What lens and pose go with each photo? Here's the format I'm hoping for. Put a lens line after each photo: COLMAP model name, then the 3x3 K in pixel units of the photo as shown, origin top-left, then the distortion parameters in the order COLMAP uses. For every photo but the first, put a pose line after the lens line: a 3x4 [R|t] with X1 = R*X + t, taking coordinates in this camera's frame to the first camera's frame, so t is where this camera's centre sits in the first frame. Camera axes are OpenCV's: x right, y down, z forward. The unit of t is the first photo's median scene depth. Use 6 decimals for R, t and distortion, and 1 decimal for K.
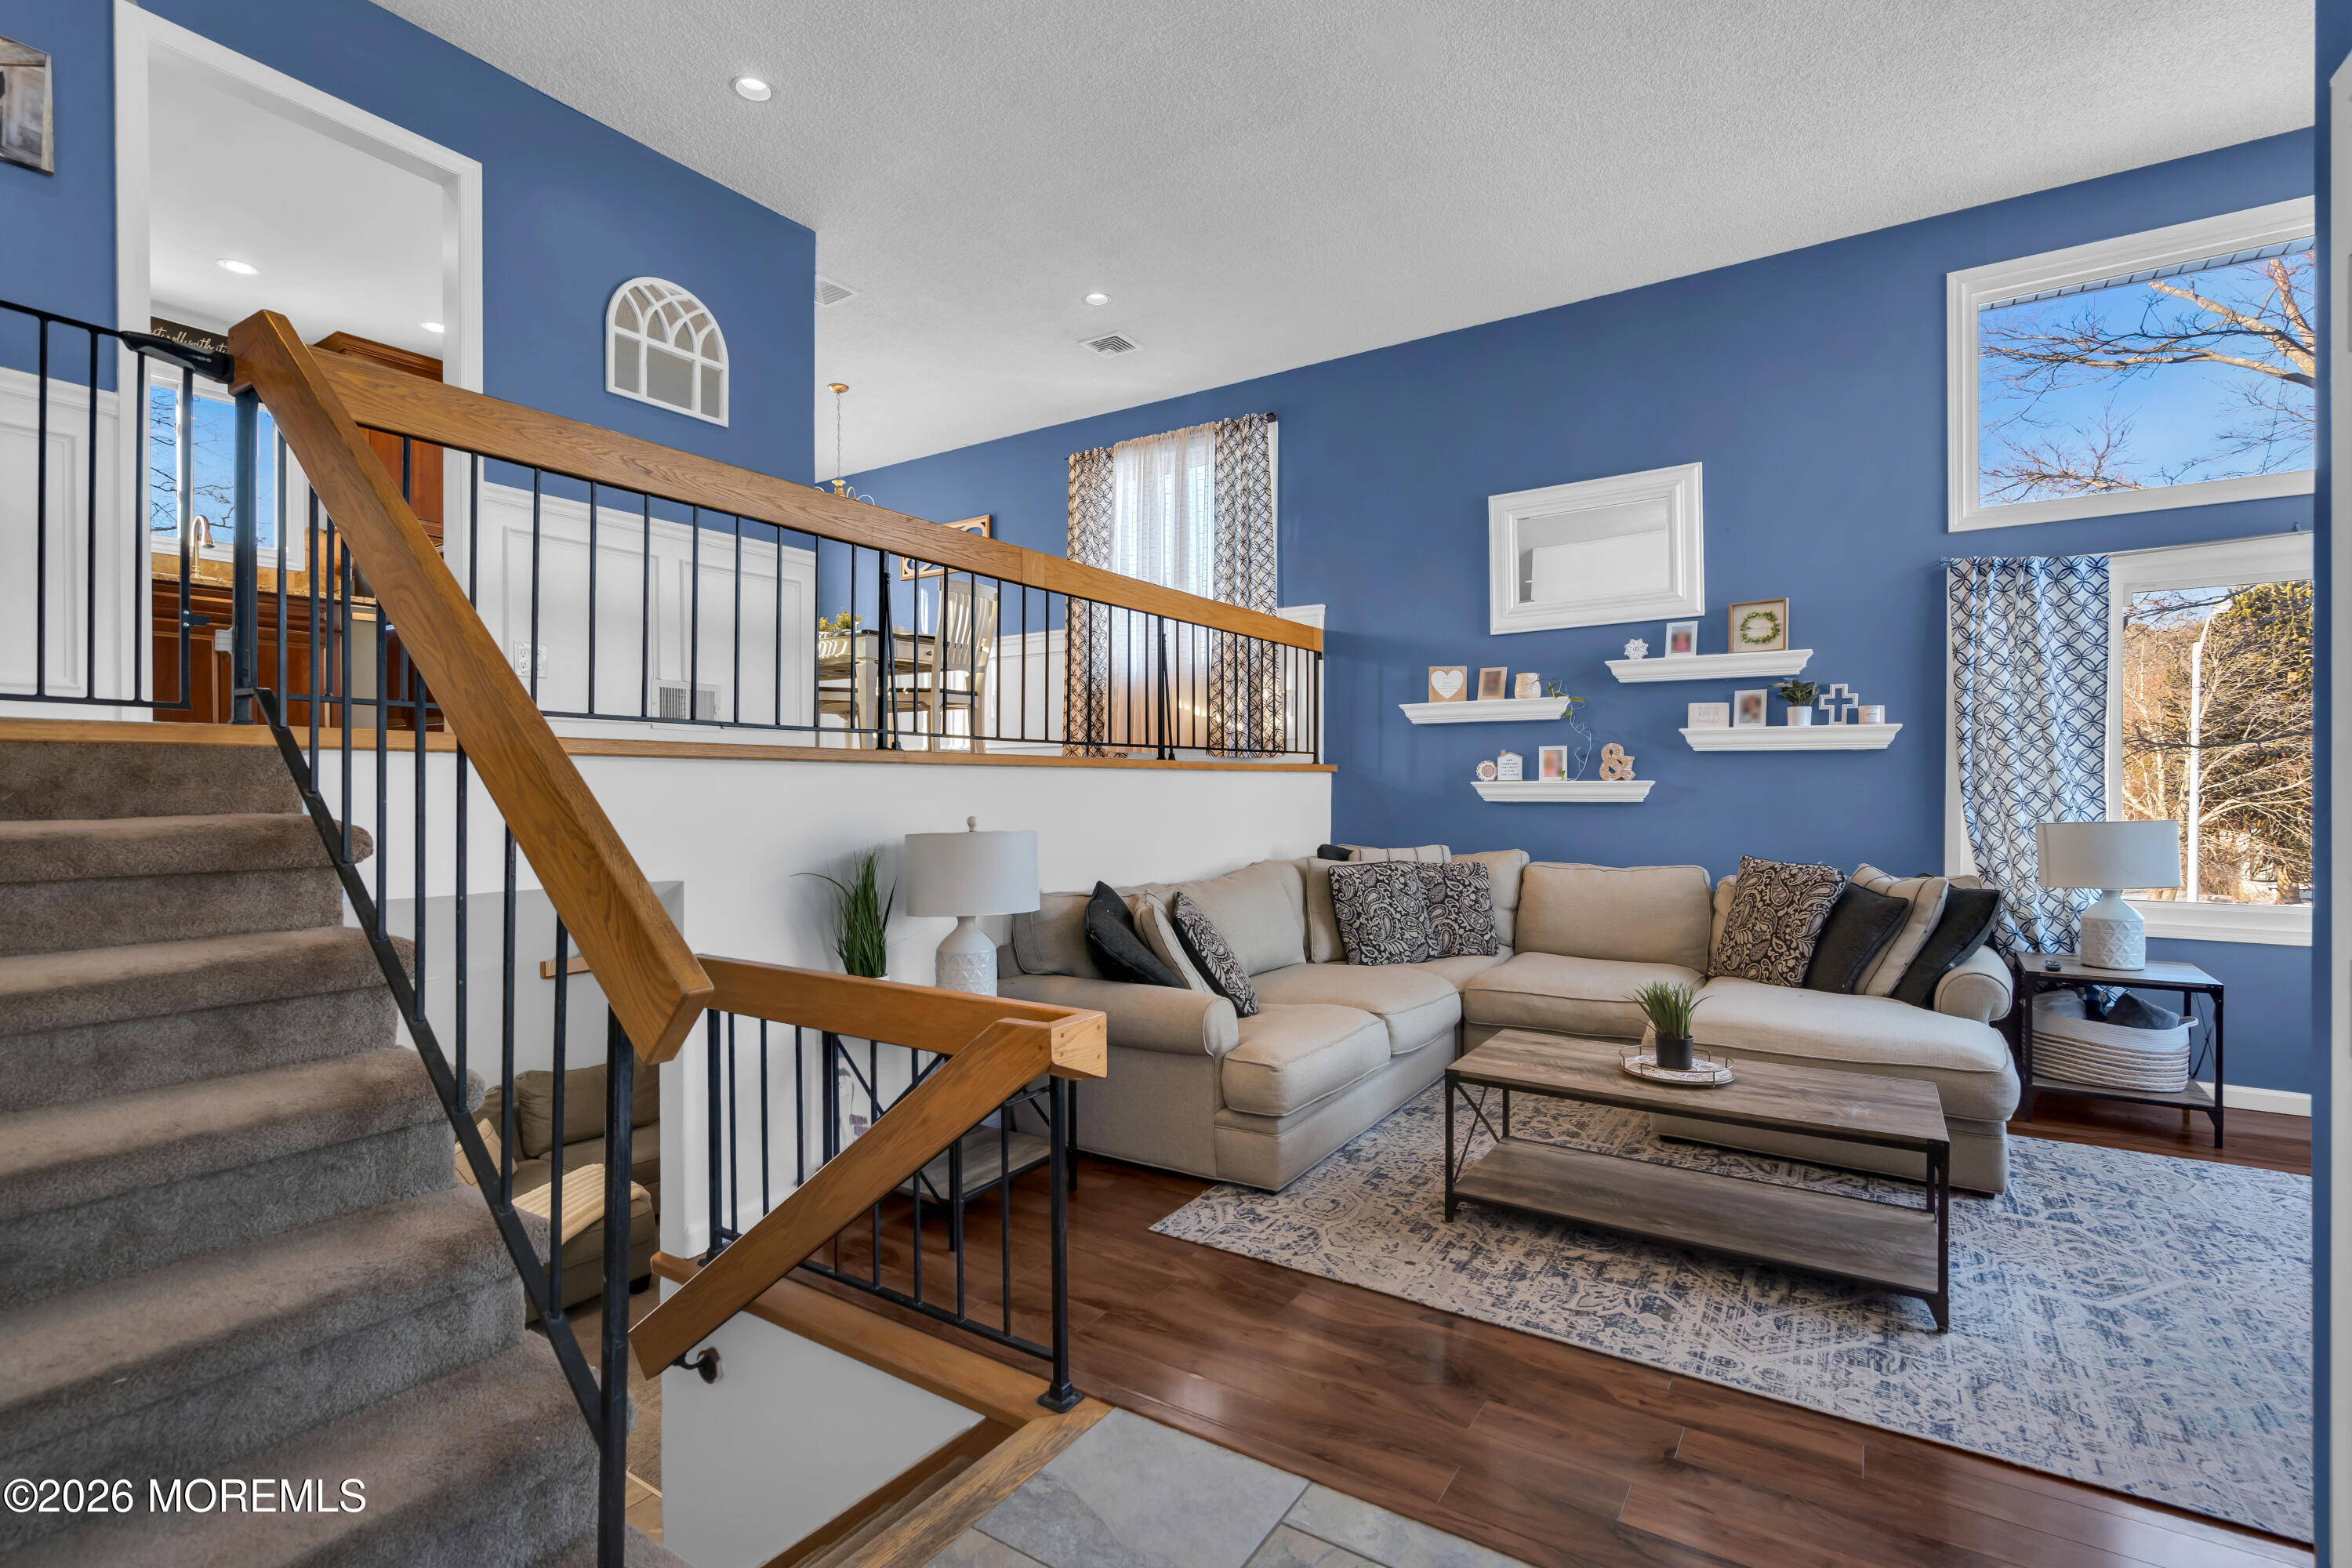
lens RADIAL K [[1078.5, 0, 1178.3], [0, 1078.5, 786.7], [0, 0, 1]] dist [0.000758, 0.000080]
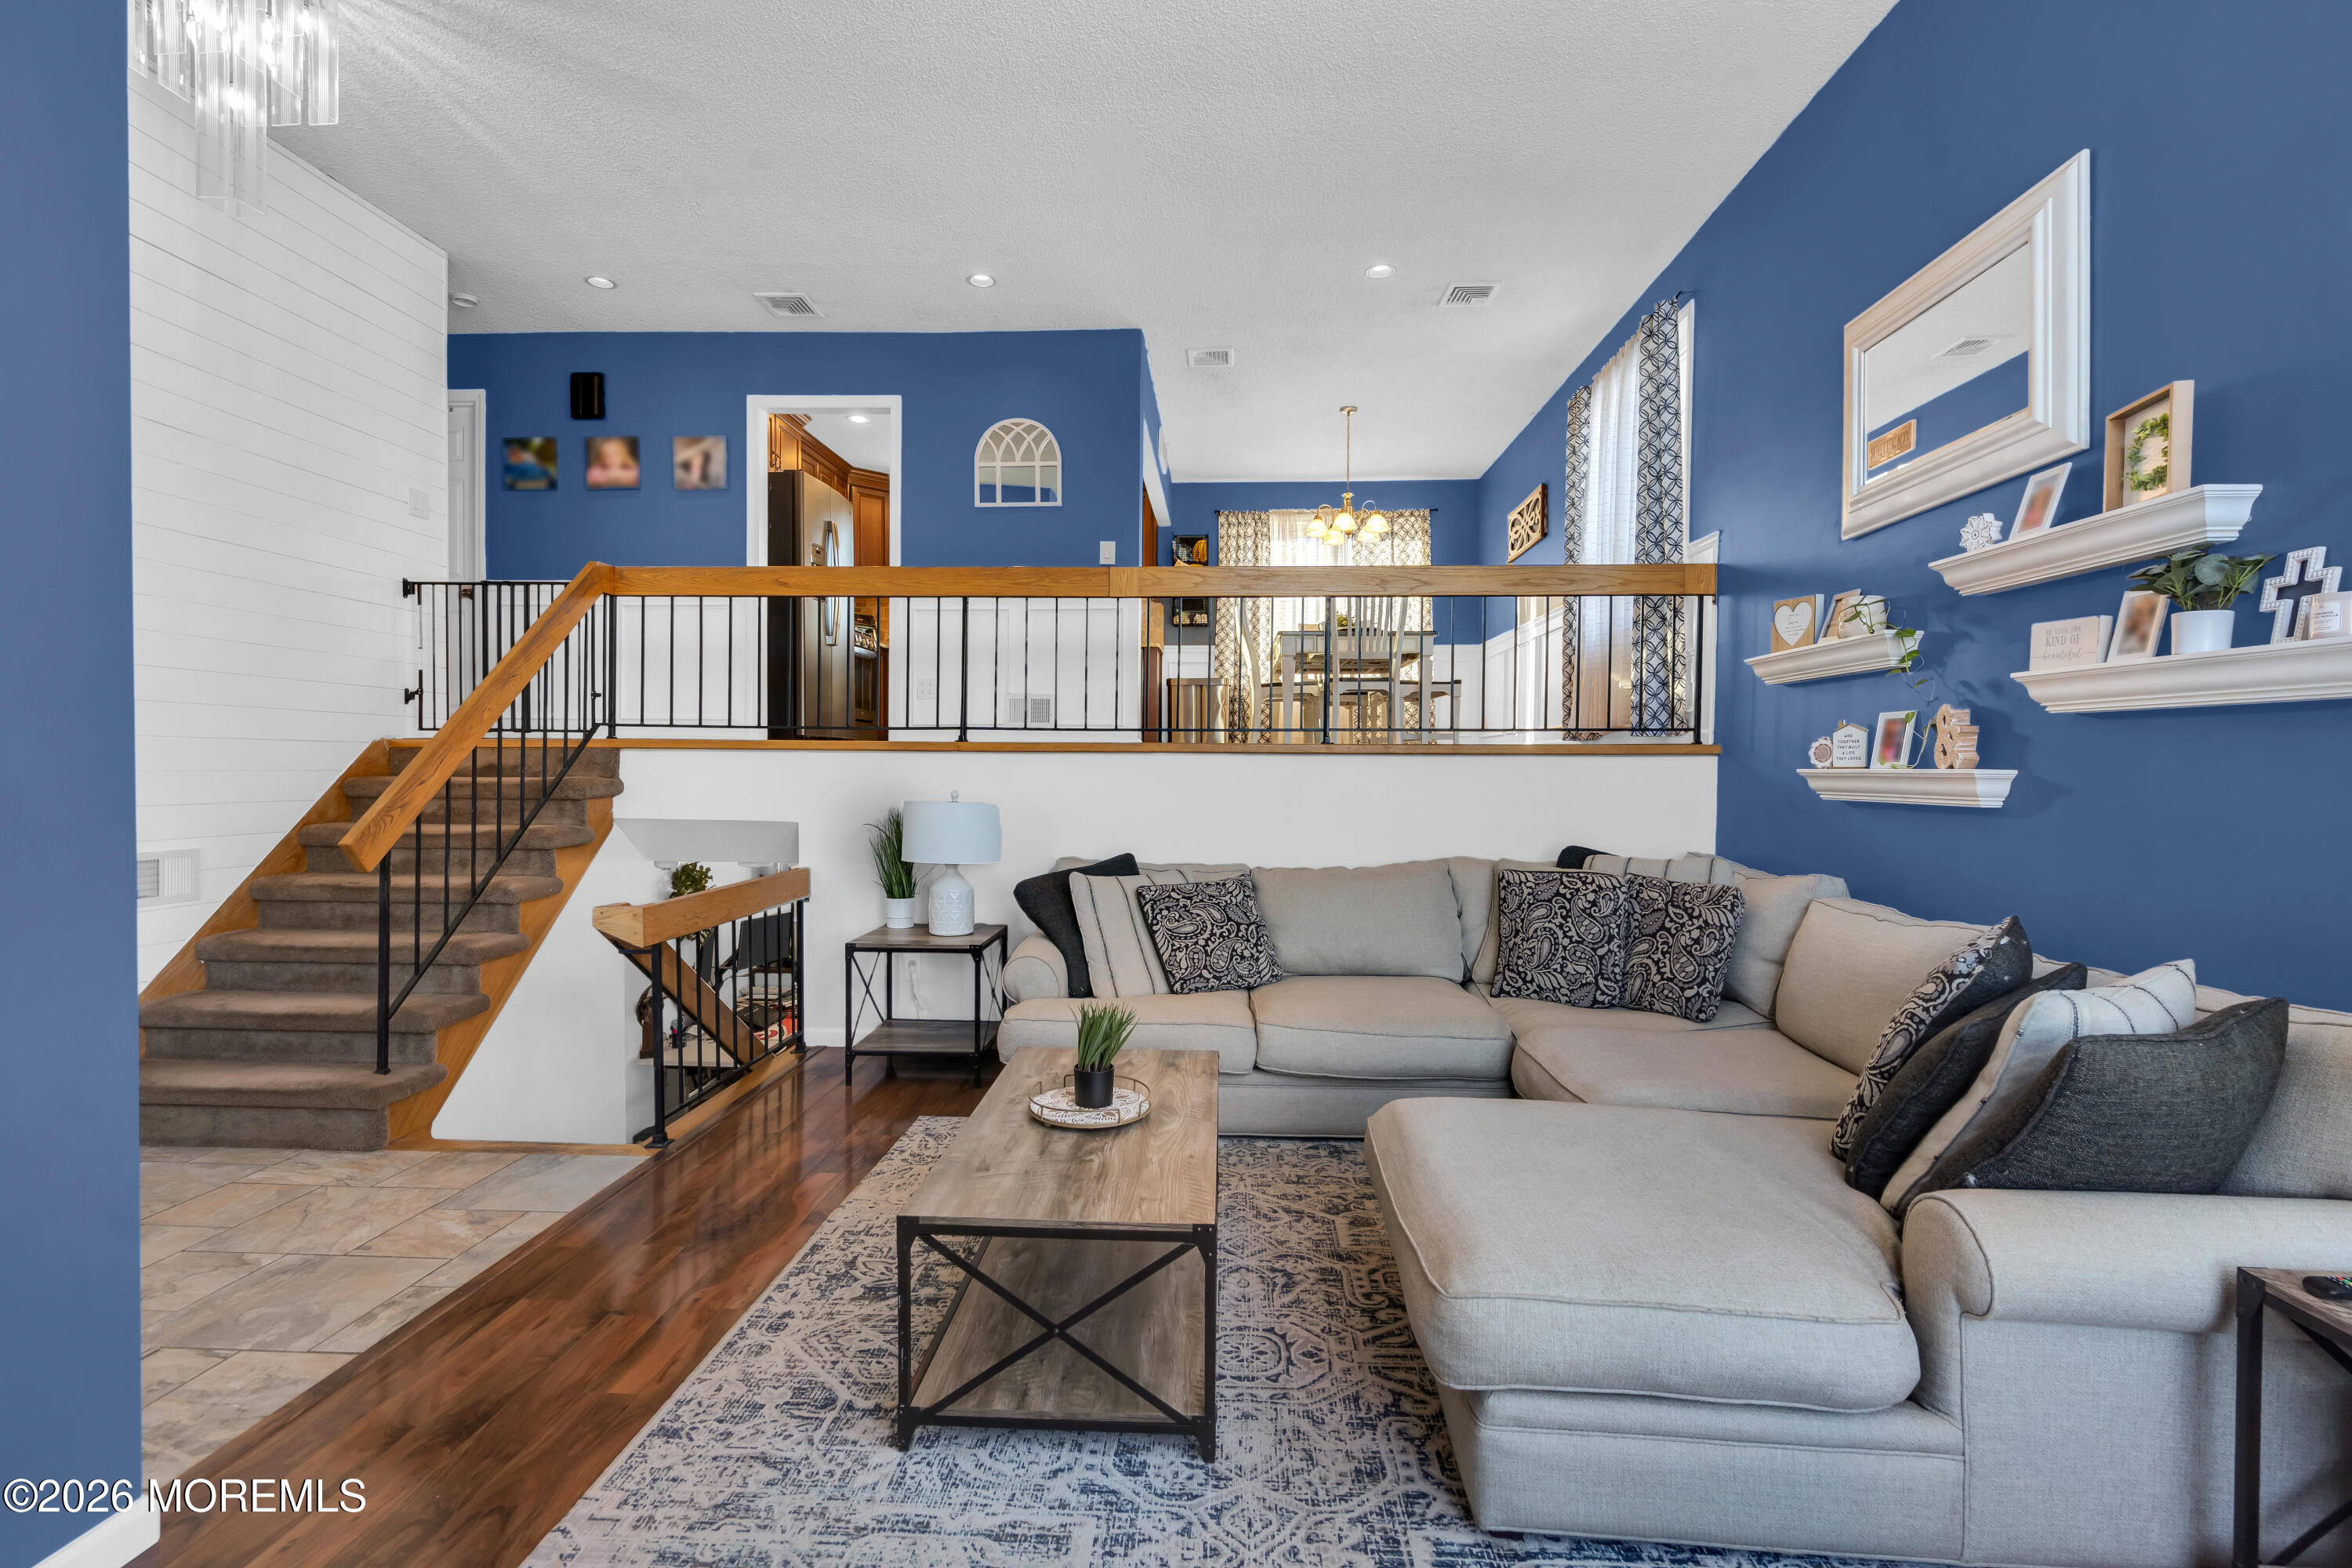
lens RADIAL K [[1078.5, 0, 1175.3], [0, 1078.5, 776.5], [0, 0, 1]] dist [0.000758, 0.000080]
pose [[0.499242, 0.014833, -0.866336, 0.861927], [-0.008155, 0.999890, 0.012421, -0.006578], [0.866424, 0.000864, 0.499308, 0.441900]]
